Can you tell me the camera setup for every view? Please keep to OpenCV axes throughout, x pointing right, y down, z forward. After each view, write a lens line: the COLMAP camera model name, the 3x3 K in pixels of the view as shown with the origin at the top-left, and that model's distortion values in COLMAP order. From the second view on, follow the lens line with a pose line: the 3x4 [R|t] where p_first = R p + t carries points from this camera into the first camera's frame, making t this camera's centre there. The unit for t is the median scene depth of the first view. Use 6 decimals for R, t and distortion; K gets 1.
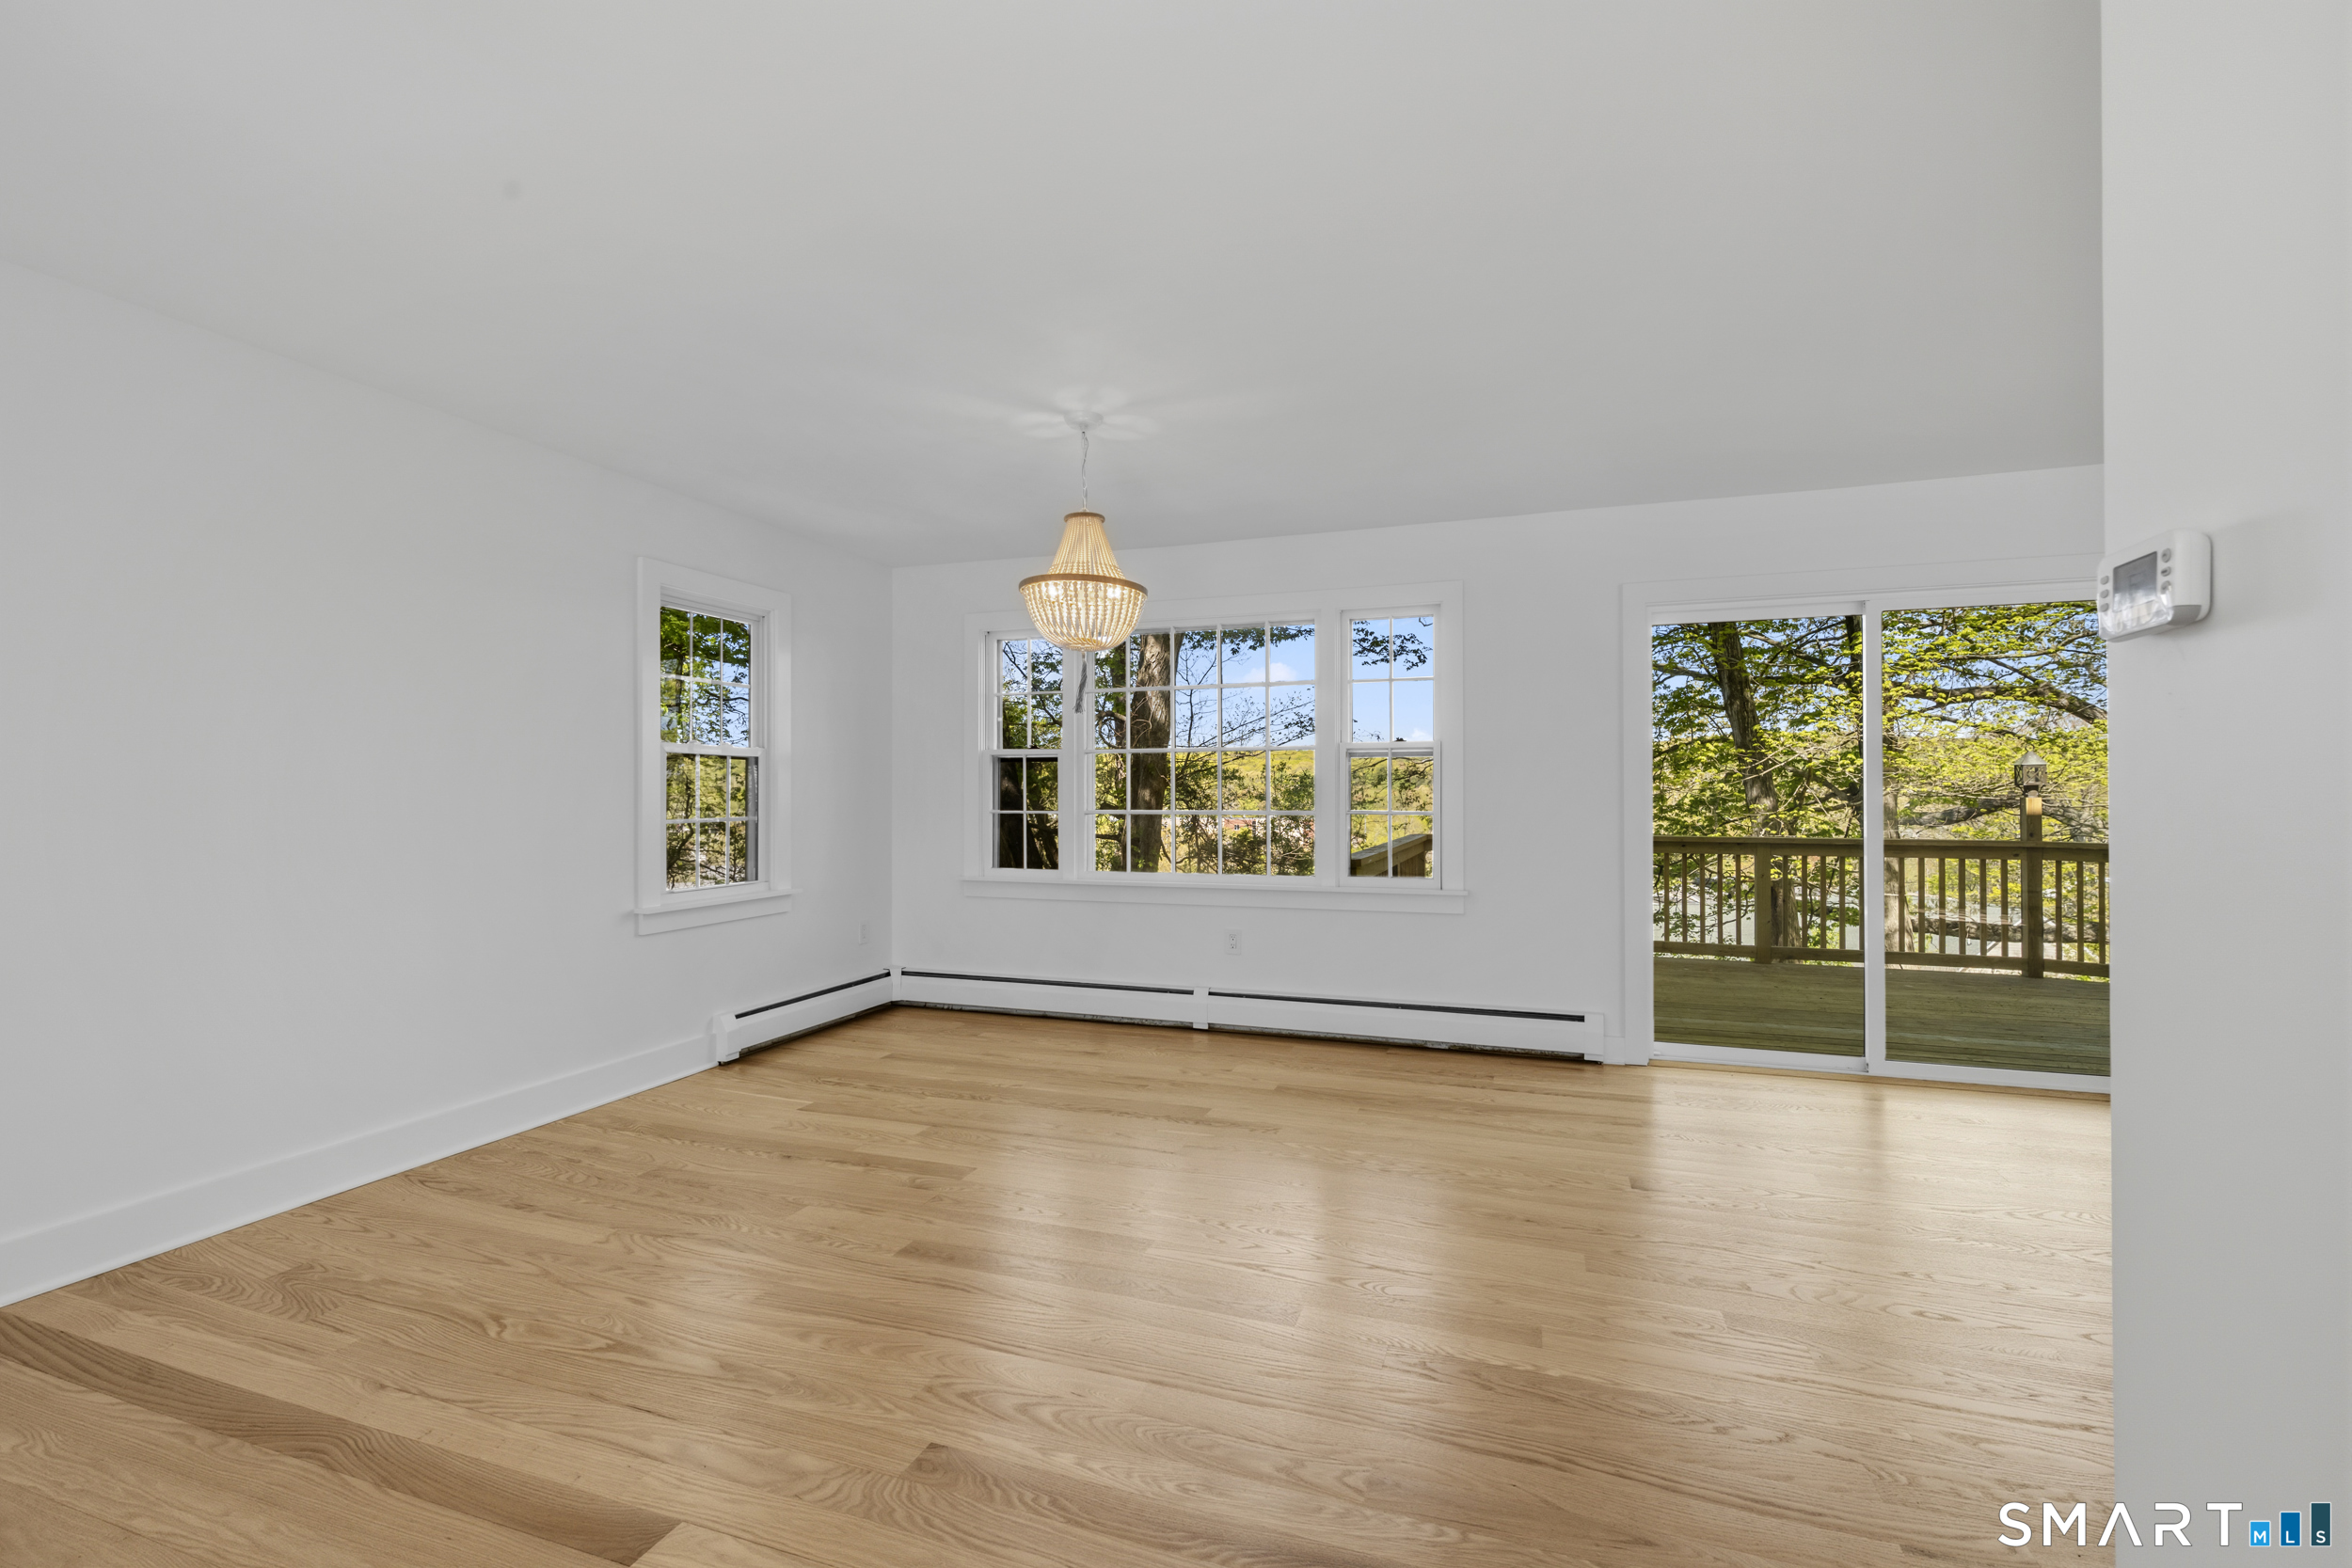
lens RADIAL K [[998.1, 0, 1168.9], [0, 998.1, 794.6], [0, 0, 1]] dist [0.002960, 0.000220]
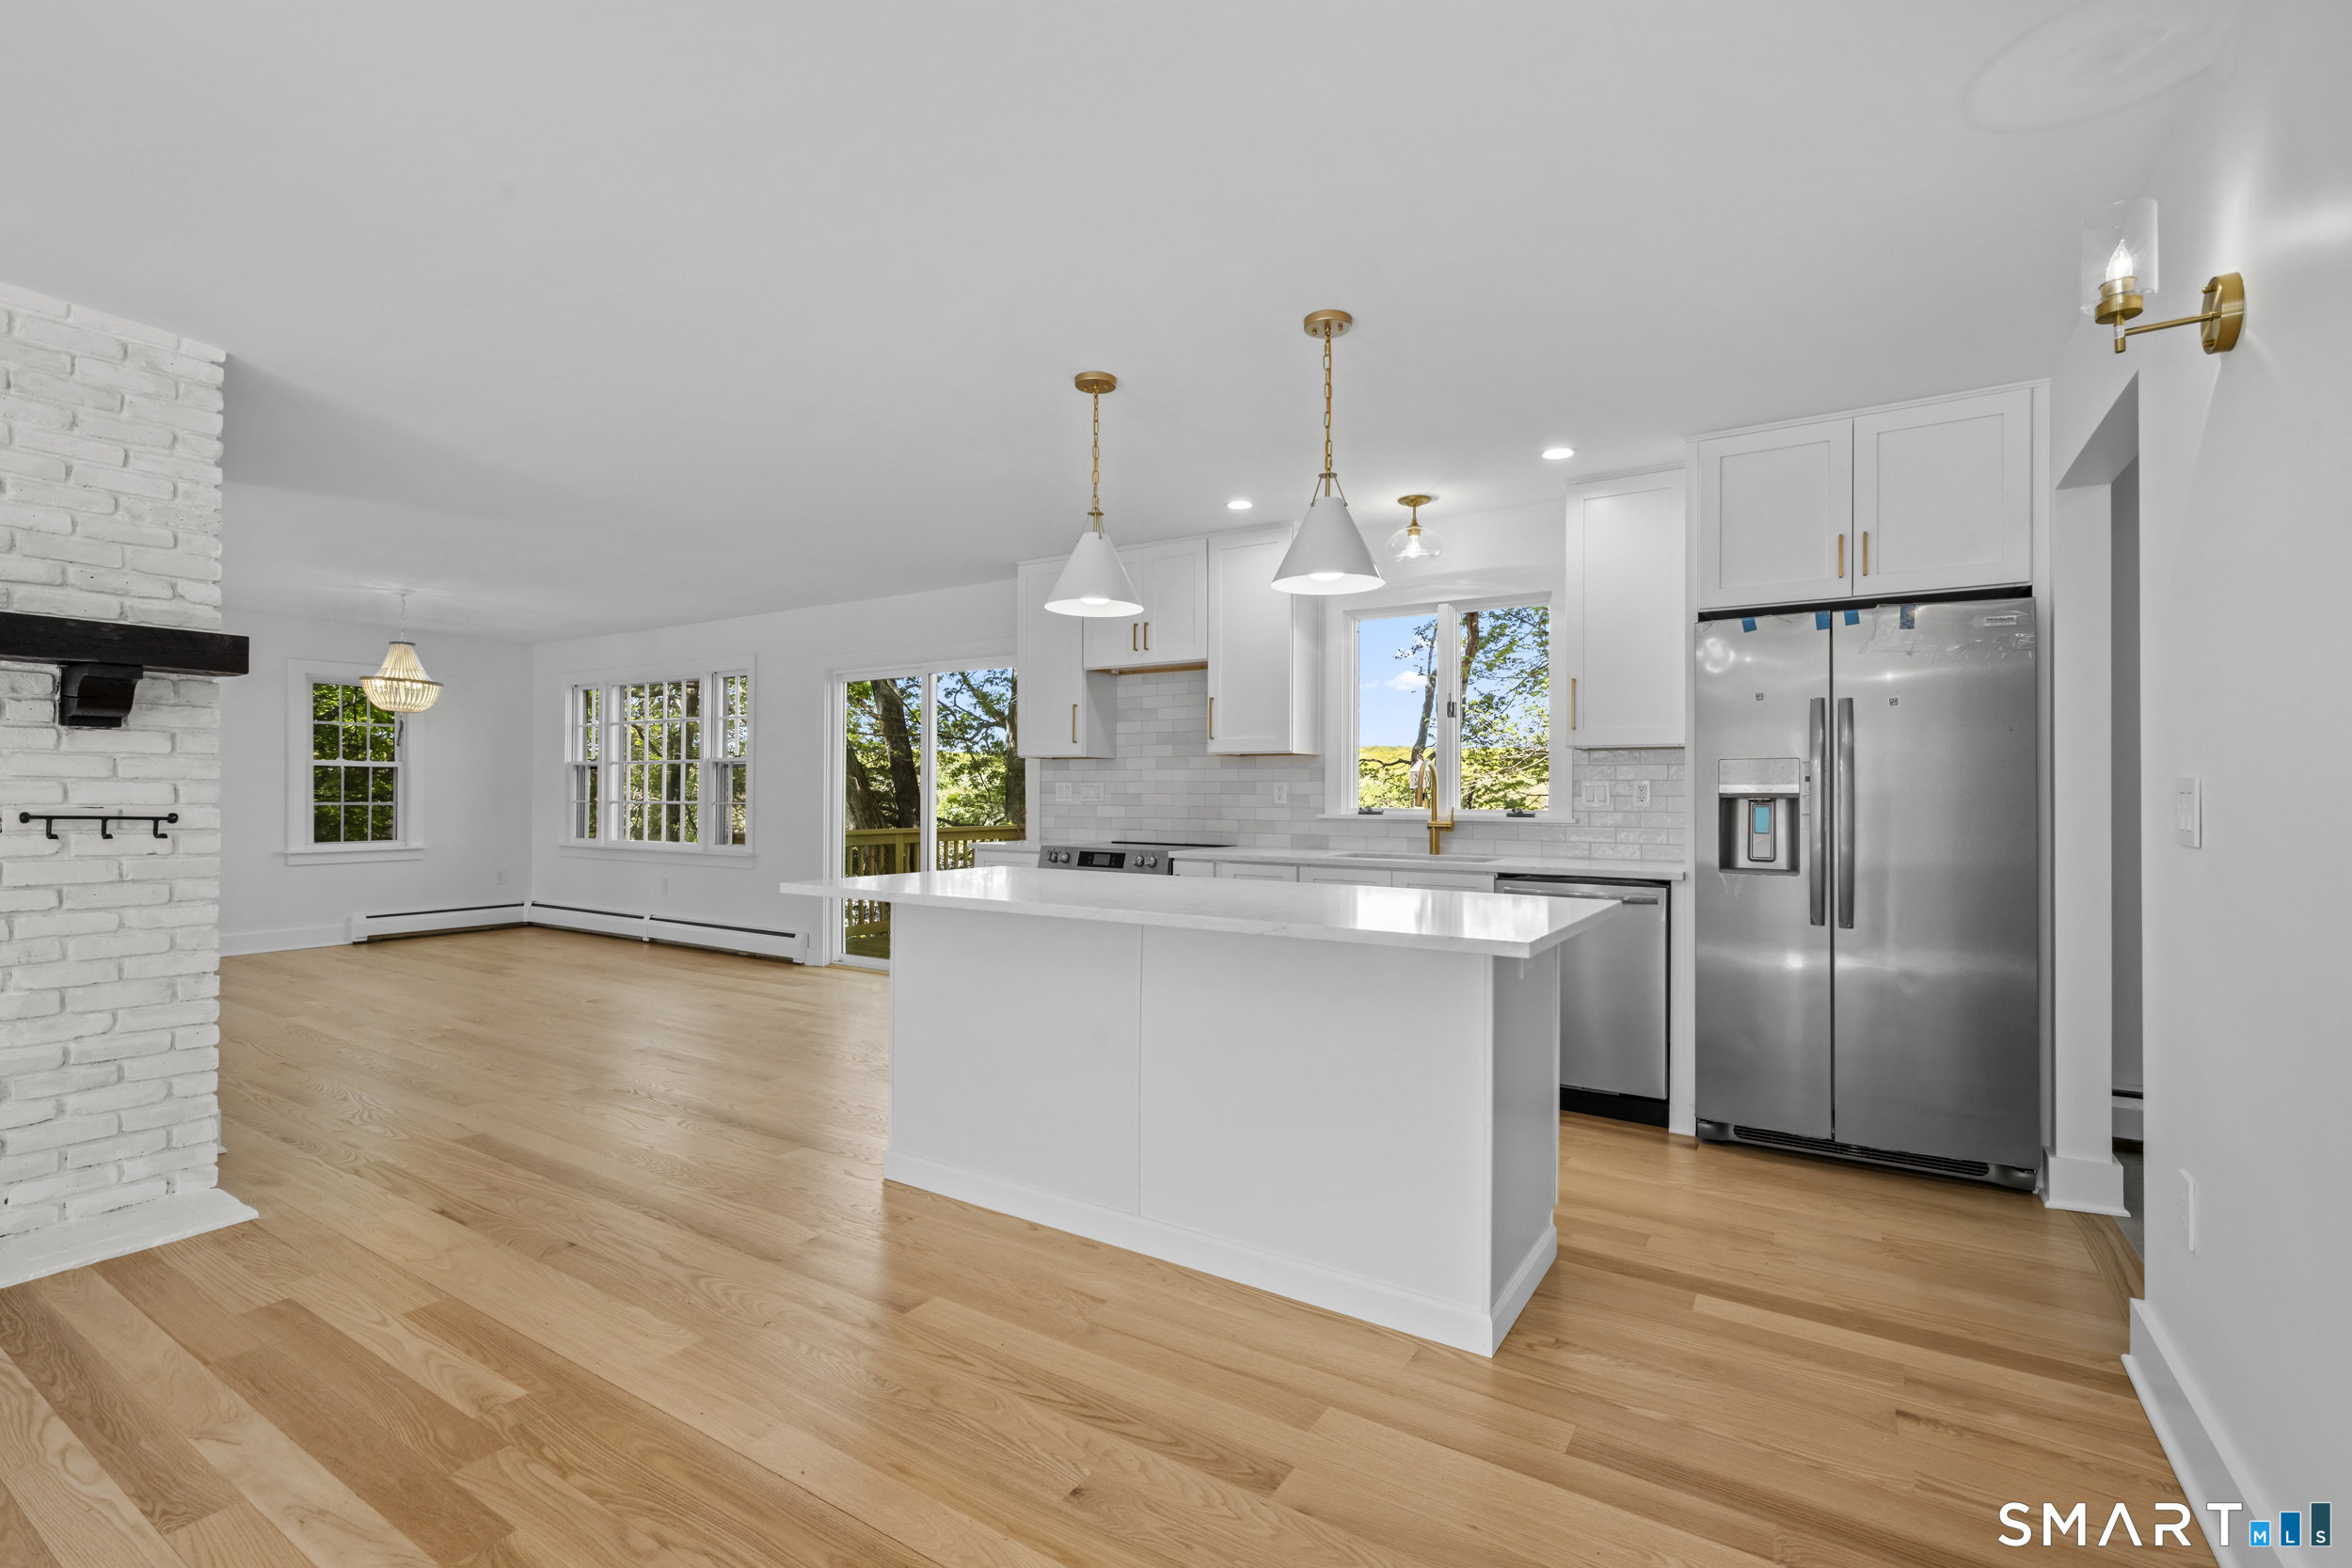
lens RADIAL K [[1050.0, 0, 1175.7], [0, 1050.0, 788.5], [0, 0, 1]] dist [0.000606, 0.000830]
pose [[0.974000, 0.005894, -0.226471, 1.301291], [-0.006532, 0.999977, -0.002070, -0.005074], [0.226454, 0.003496, 0.974016, -0.440776]]
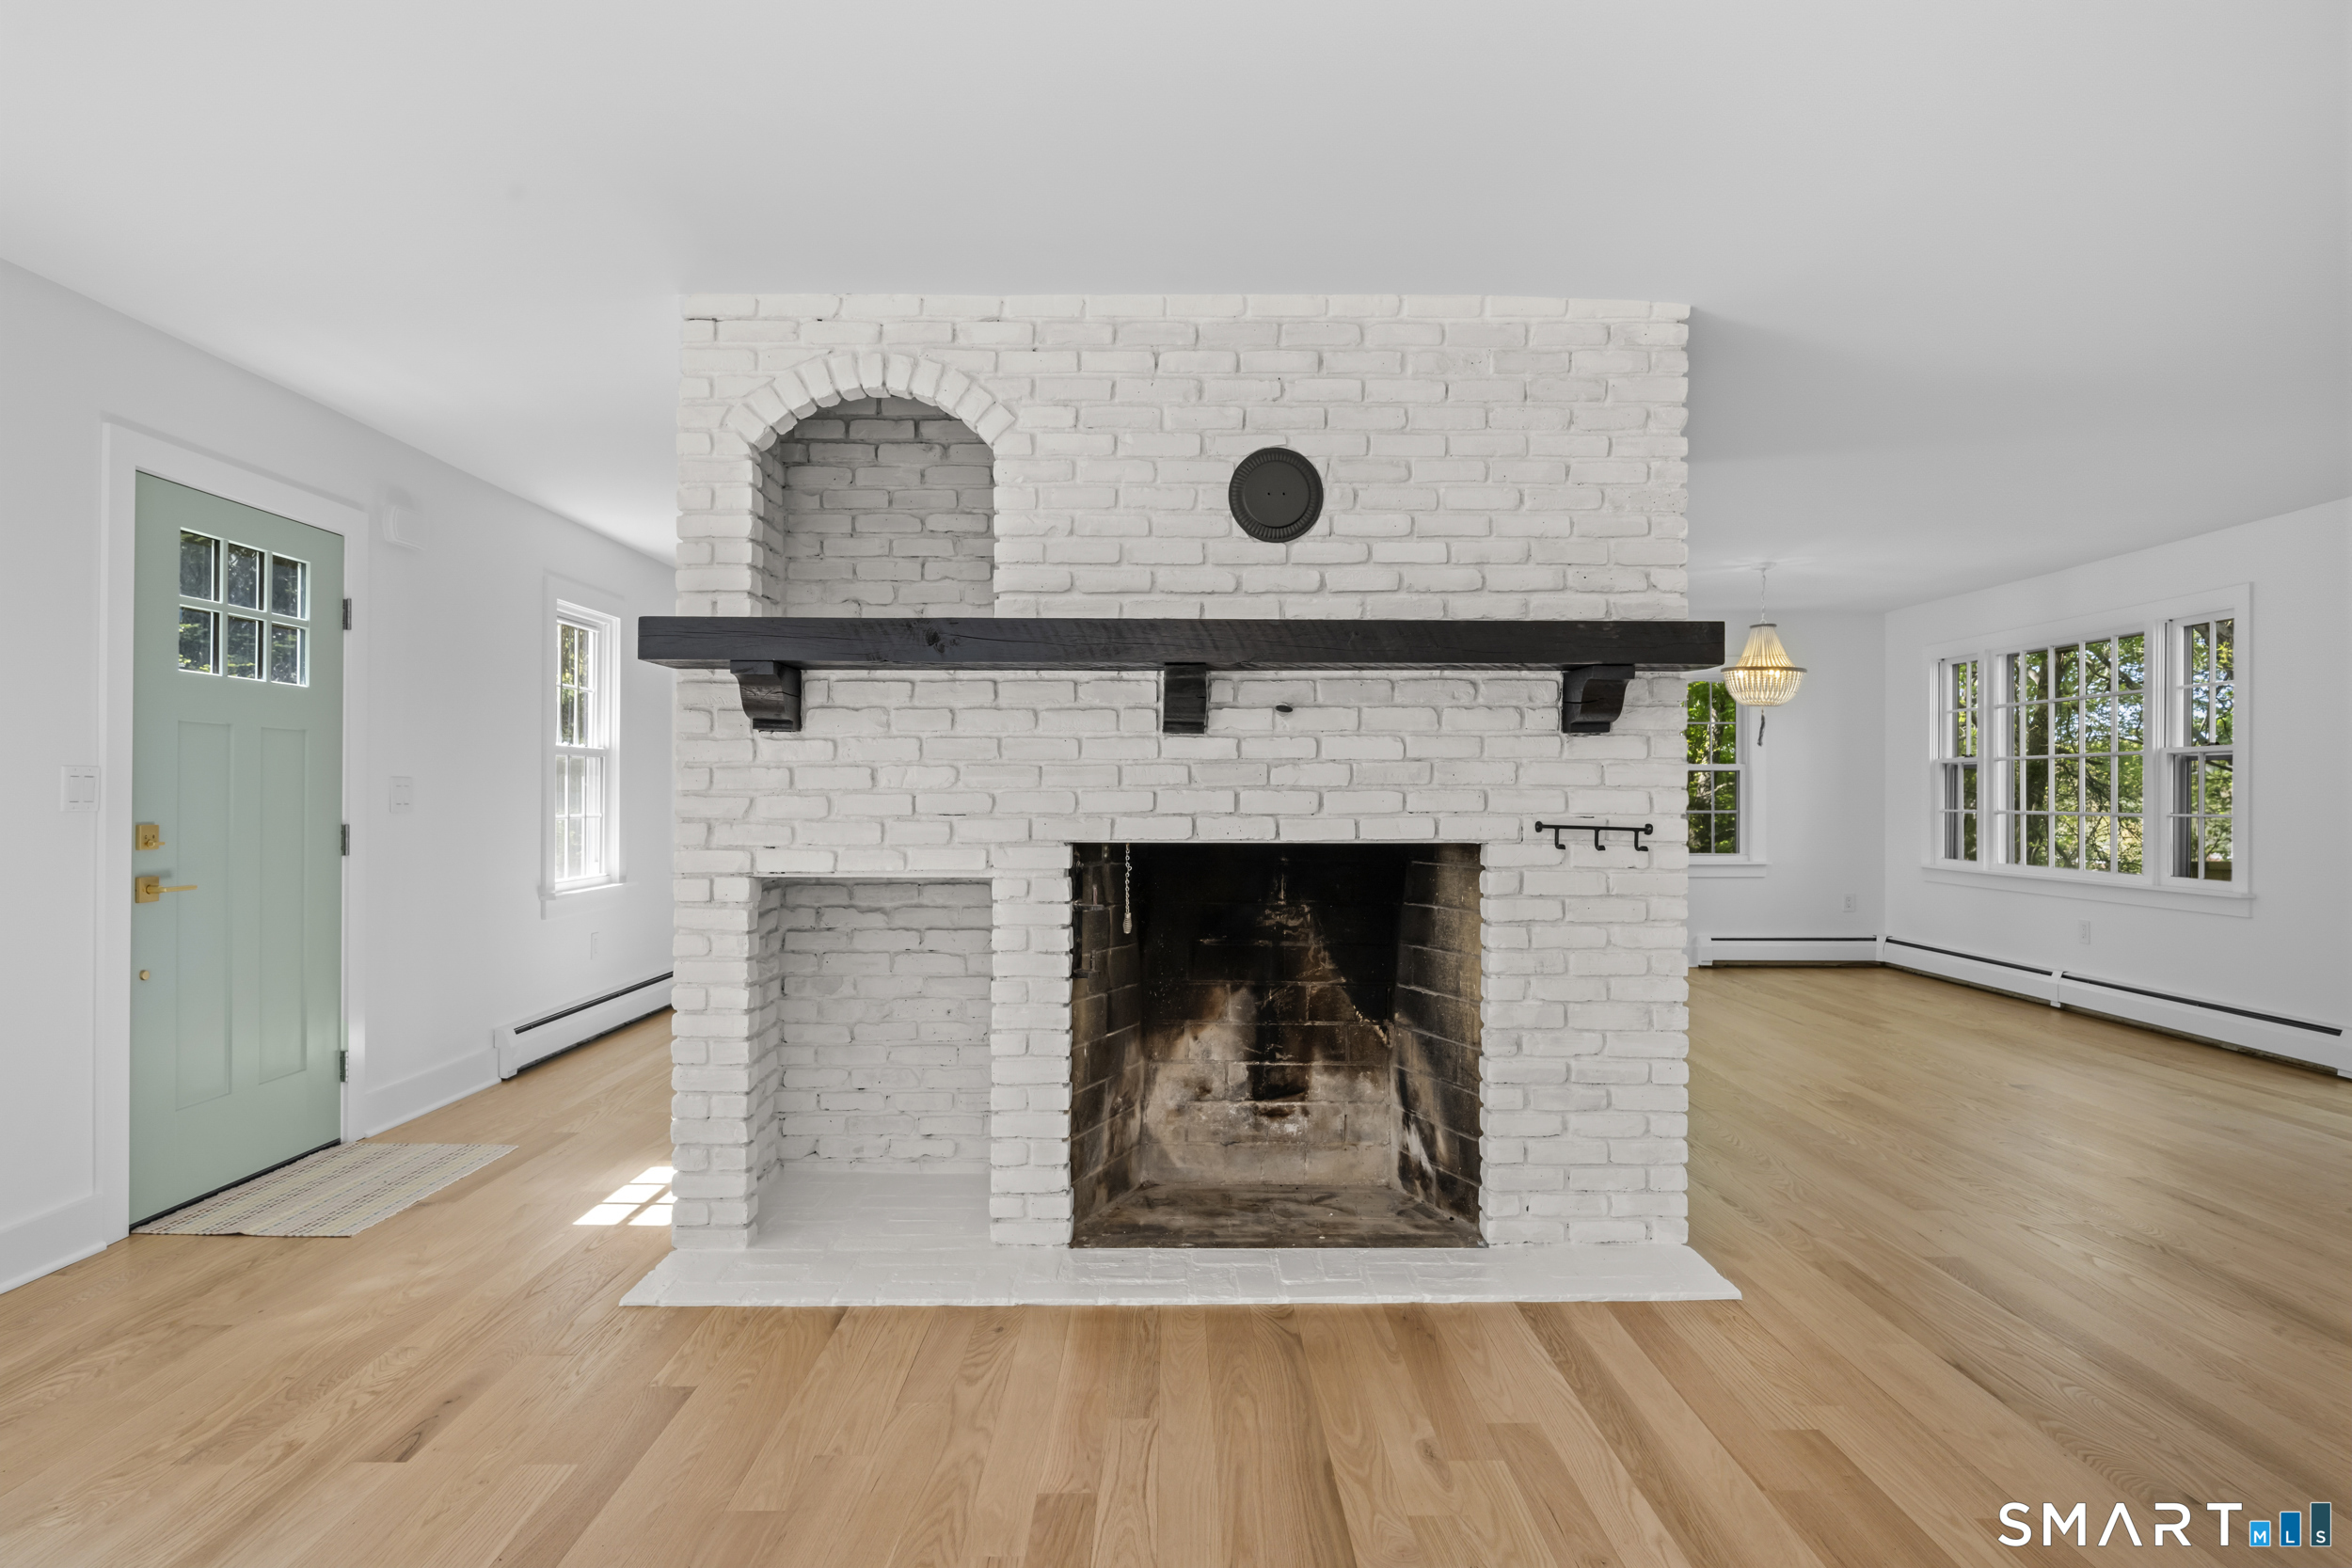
lens RADIAL K [[1317.2, 0, 1179.4], [0, 1317.2, 788.2], [0, 0, 1]] dist [-0.002938, -0.000834]
pose [[0.341204, -0.001155, -0.939989, 1.162165], [-0.001116, 0.999998, -0.001634, -0.005880], [0.939989, 0.001607, 0.341202, -0.451633]]
